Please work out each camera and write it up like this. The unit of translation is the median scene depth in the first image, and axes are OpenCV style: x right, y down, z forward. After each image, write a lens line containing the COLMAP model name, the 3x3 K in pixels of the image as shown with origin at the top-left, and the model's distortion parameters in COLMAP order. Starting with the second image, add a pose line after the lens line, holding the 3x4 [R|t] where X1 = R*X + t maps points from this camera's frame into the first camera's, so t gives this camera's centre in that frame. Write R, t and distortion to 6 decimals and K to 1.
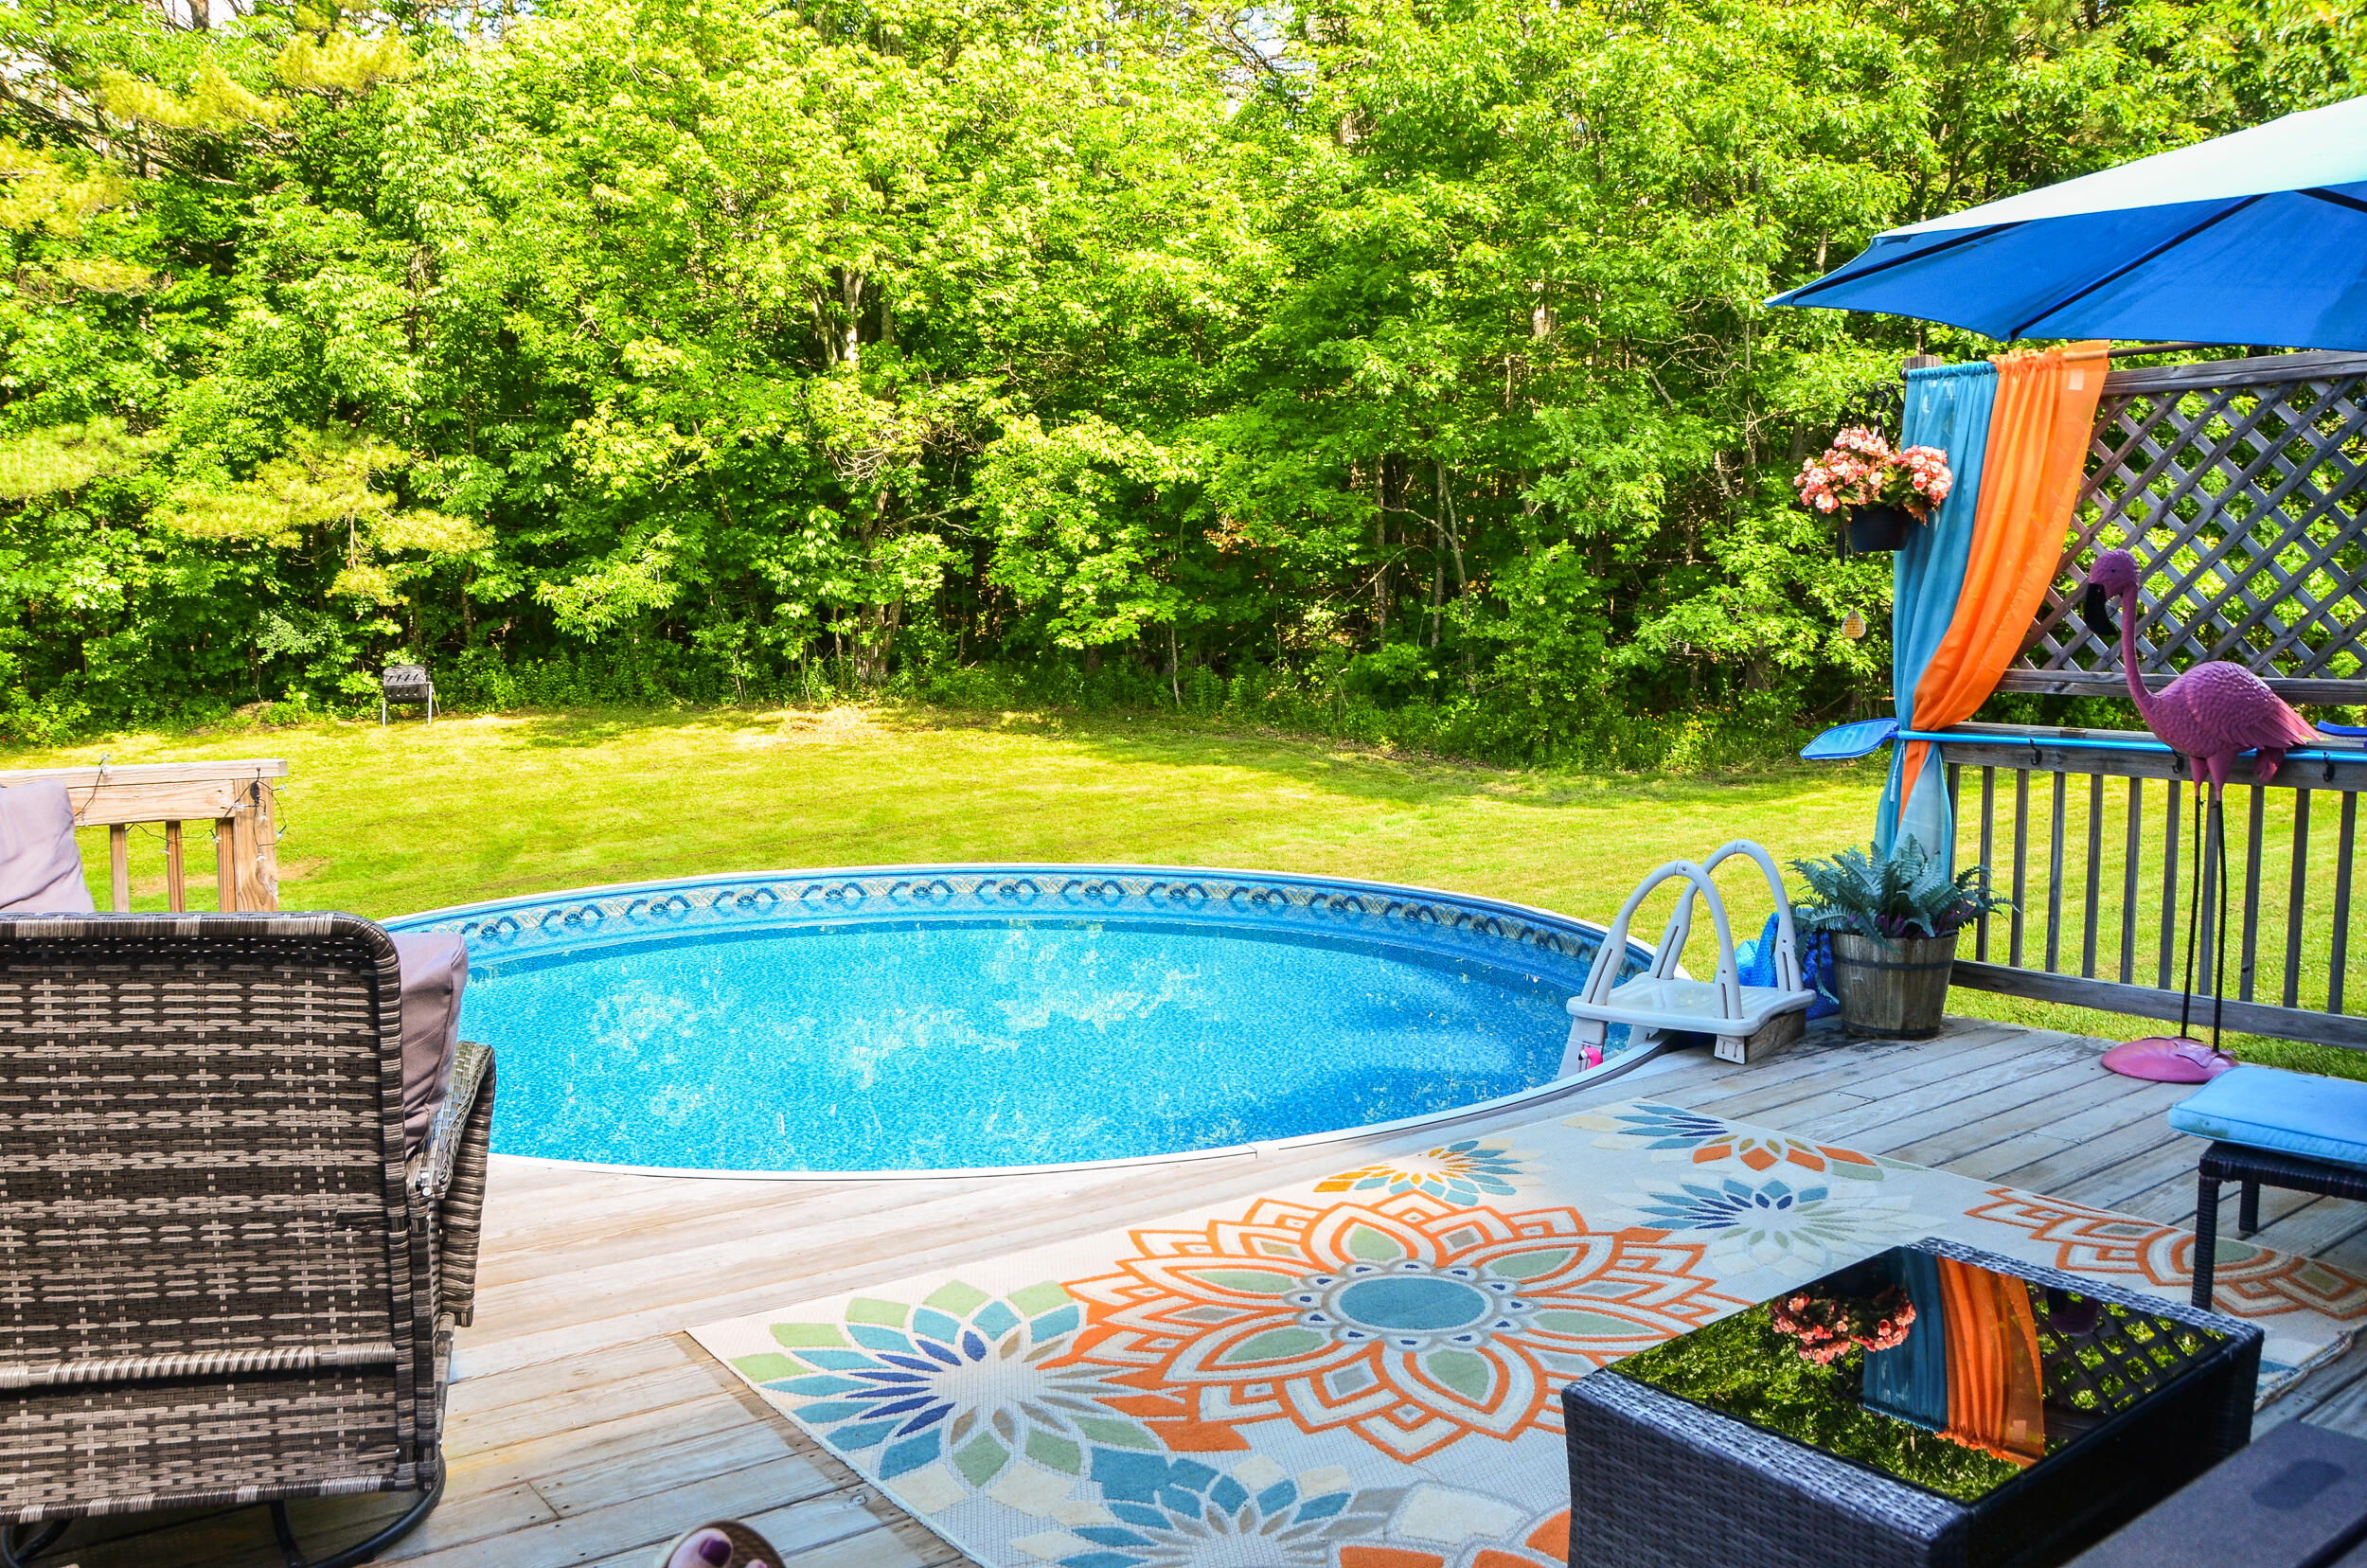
lens RADIAL K [[1838.5, 0, 1165.2], [0, 1838.5, 833.1], [0, 0, 1]] dist [-0.177624, 0.139365]
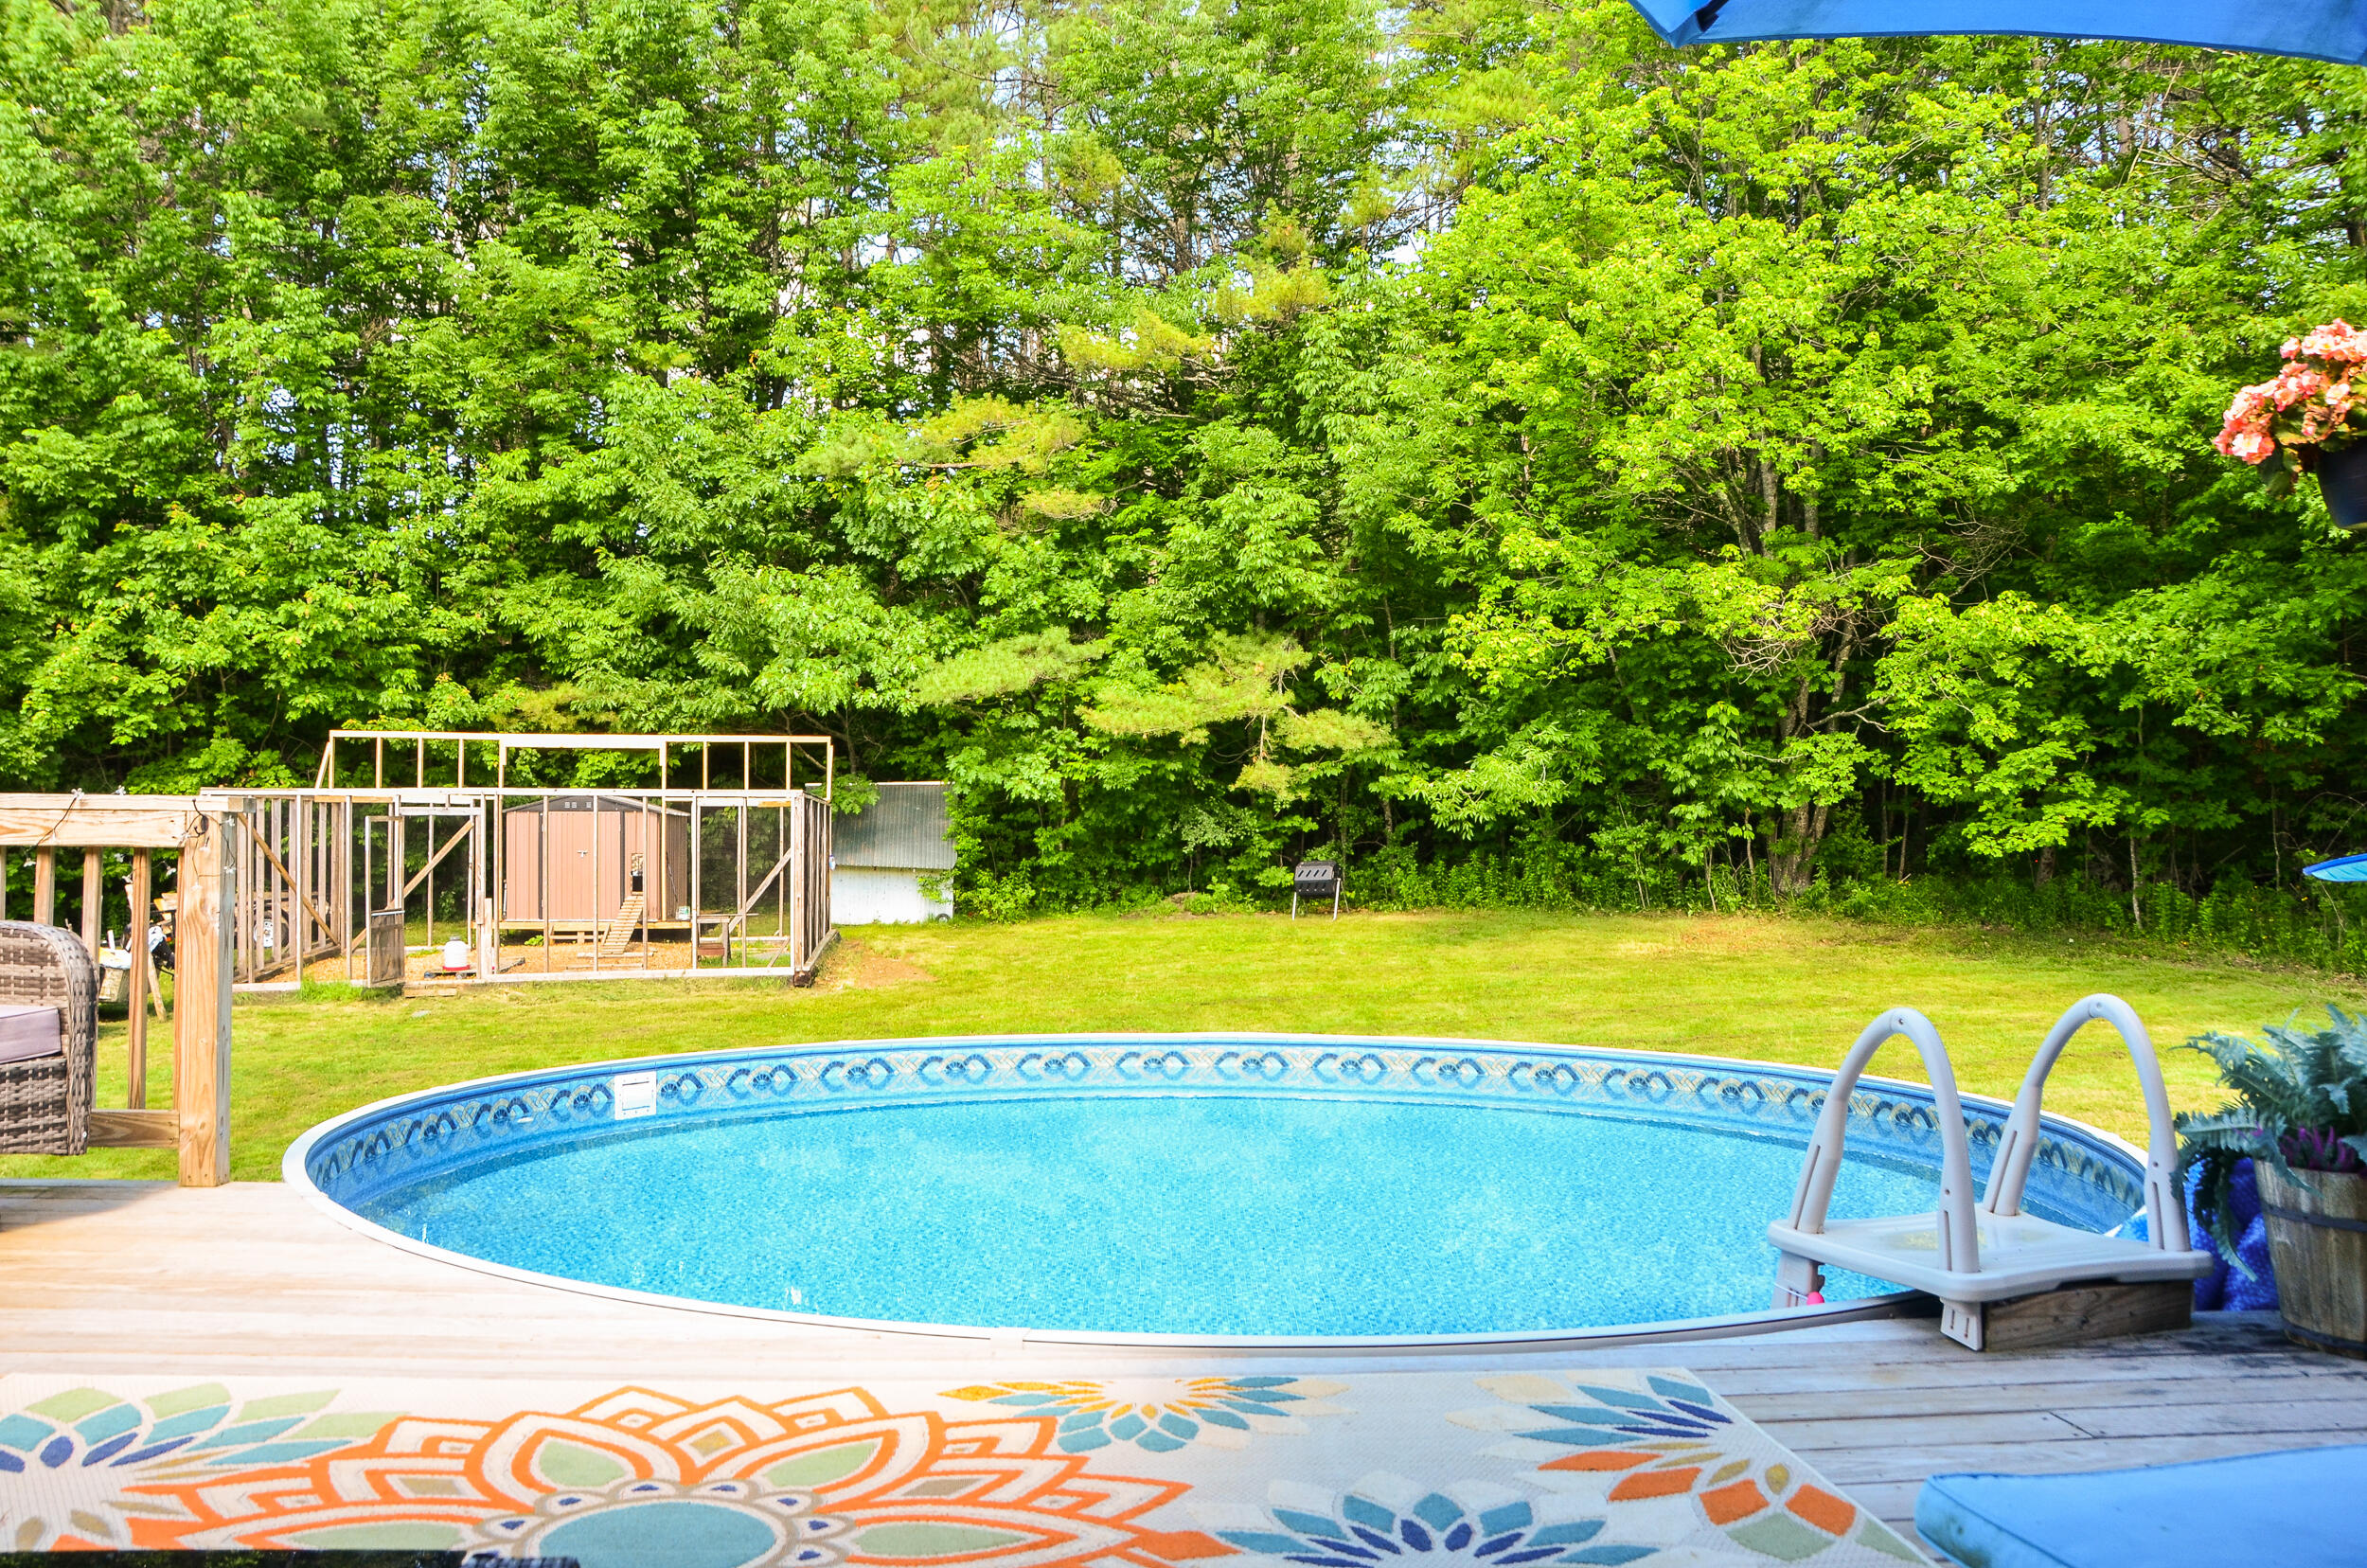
lens RADIAL K [[1850.0, 0, 1152.2], [0, 1850.0, 830.1], [0, 0, 1]] dist [-0.169925, 0.123140]
pose [[0.837732, 0.006791, -0.546039, 0.084145], [-0.076535, 0.991513, -0.105090, 0.008057], [0.540691, 0.129828, 0.831142, 0.069145]]
